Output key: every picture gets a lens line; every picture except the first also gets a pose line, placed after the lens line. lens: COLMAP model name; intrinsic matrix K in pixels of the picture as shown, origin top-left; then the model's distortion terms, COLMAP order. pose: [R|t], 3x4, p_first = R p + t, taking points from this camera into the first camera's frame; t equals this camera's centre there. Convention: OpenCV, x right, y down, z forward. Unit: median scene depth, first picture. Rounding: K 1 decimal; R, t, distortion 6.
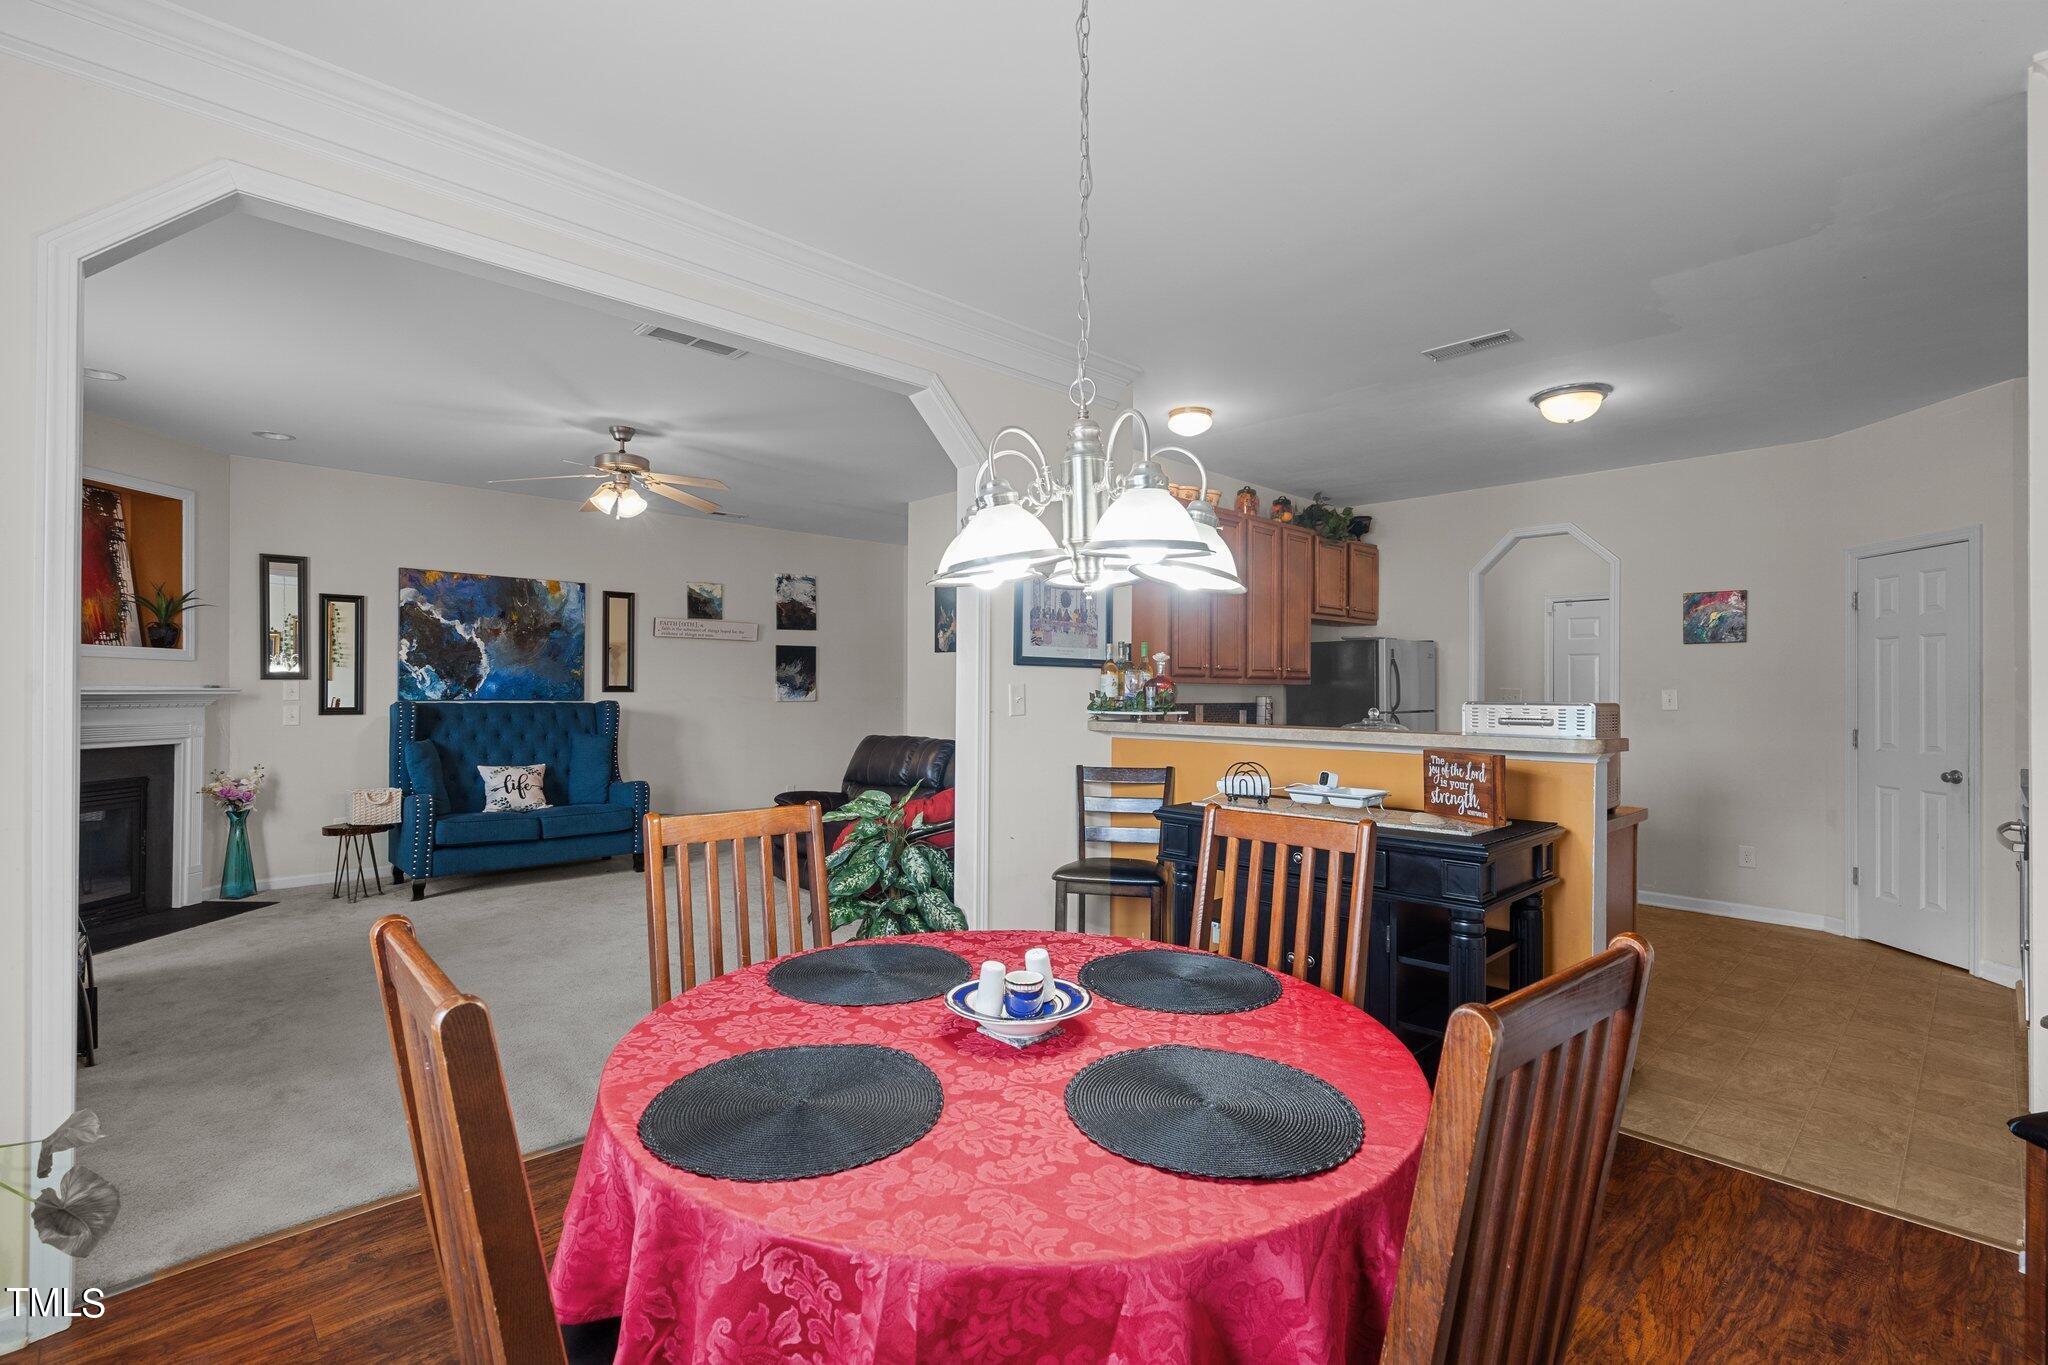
lens RADIAL K [[935.3, 0, 997.2], [0, 935.3, 695.4], [0, 0, 1]] dist [-0.005293, -0.000033]
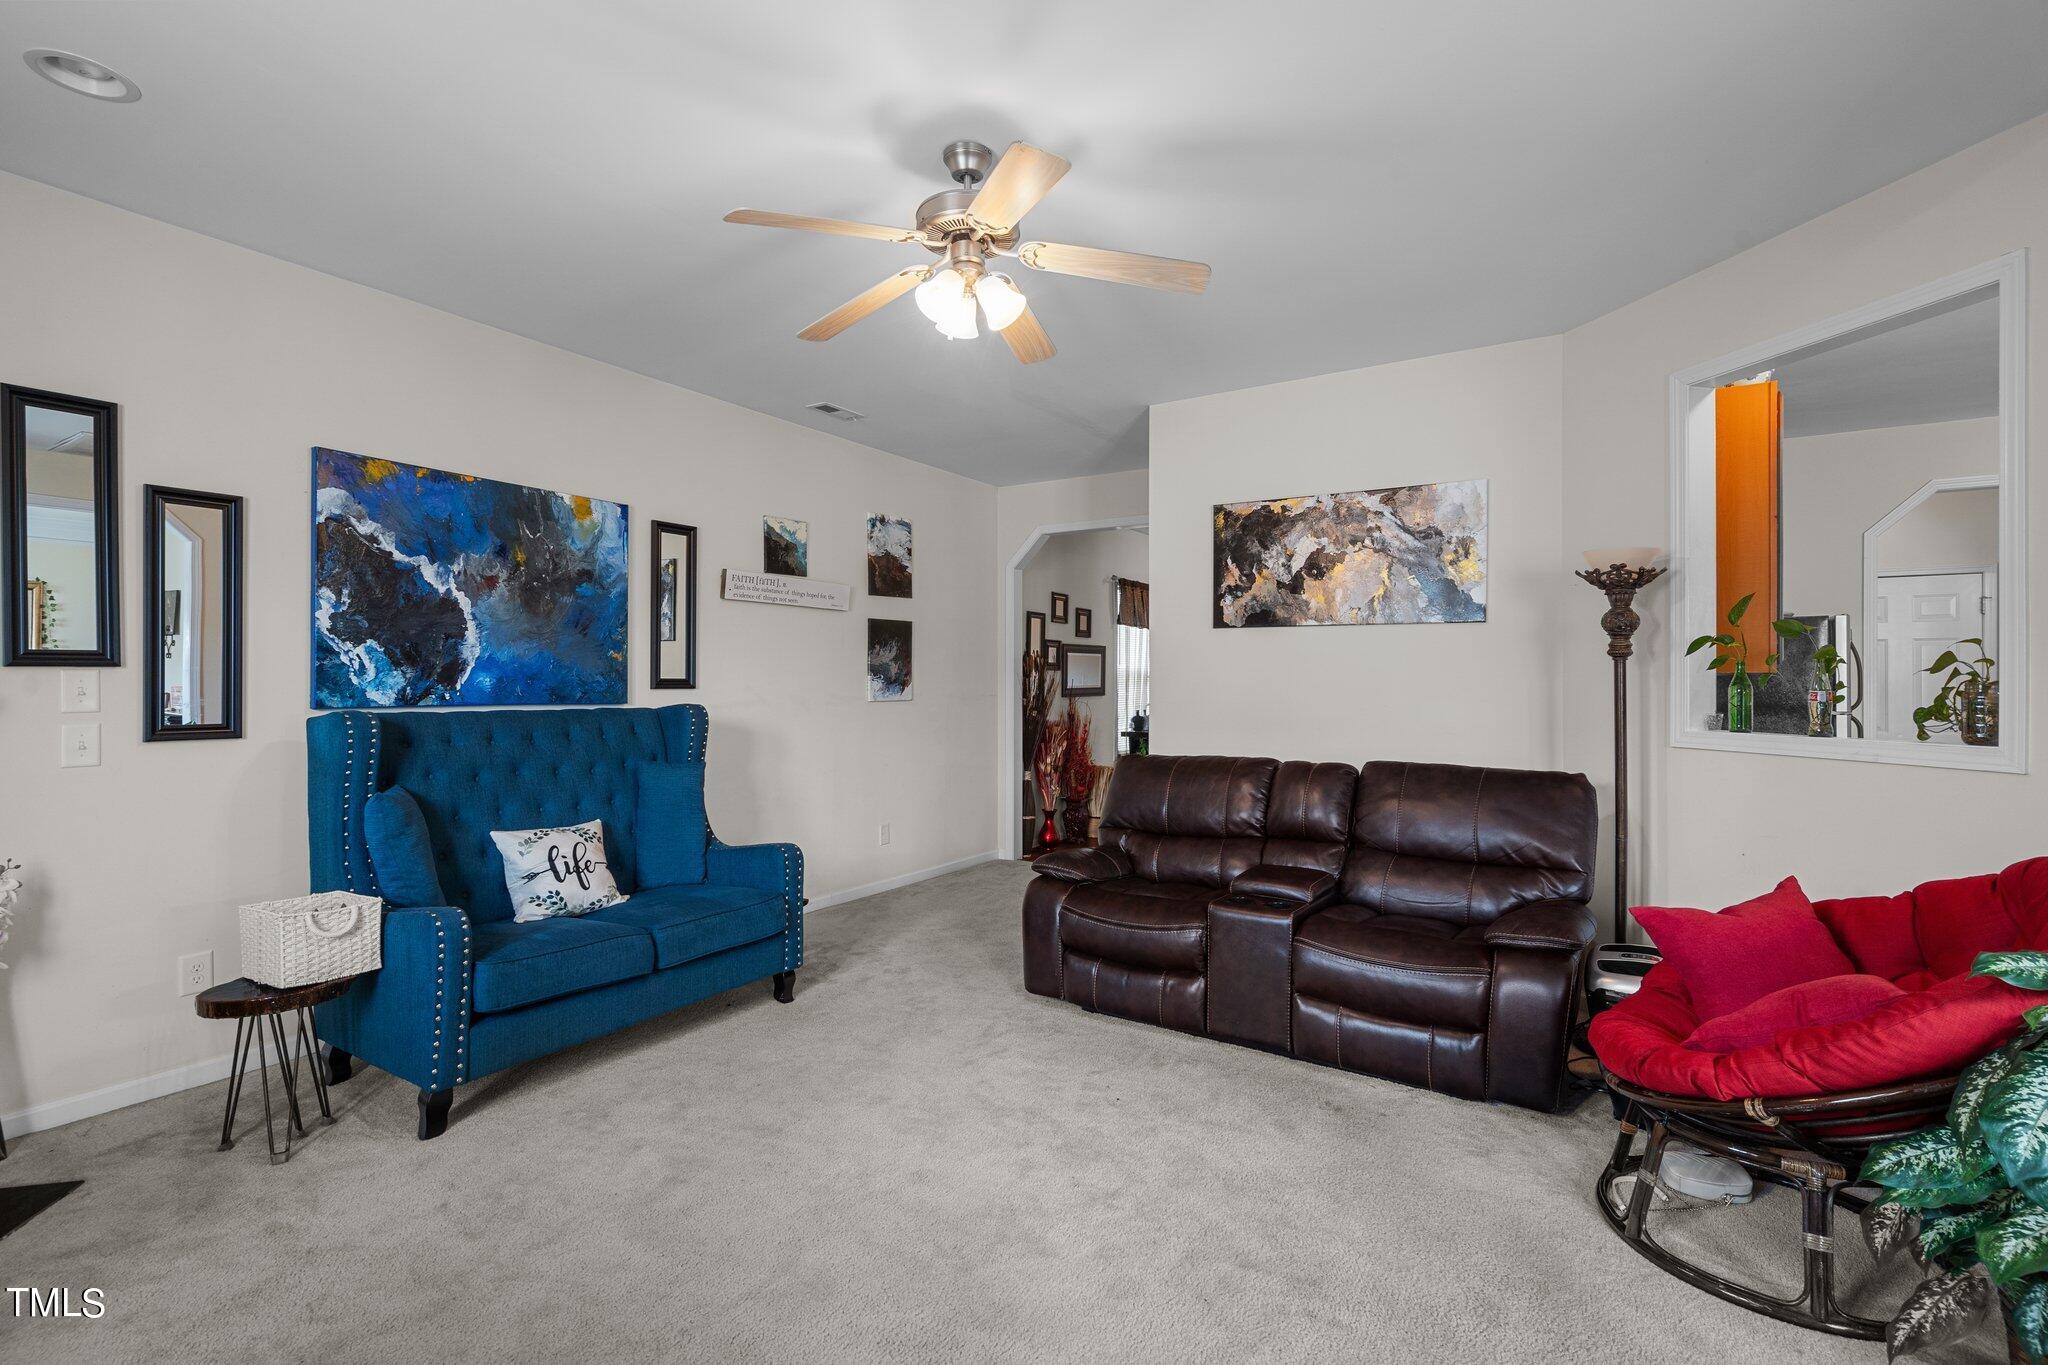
lens RADIAL K [[935.3, 0, 997.2], [0, 935.3, 695.4], [0, 0, 1]] dist [-0.005293, -0.000033]
pose [[0.969727, -0.003925, 0.244161, -0.393255], [0.001218, 0.999936, 0.011235, -0.006852], [-0.244190, -0.010598, 0.969670, 0.405107]]
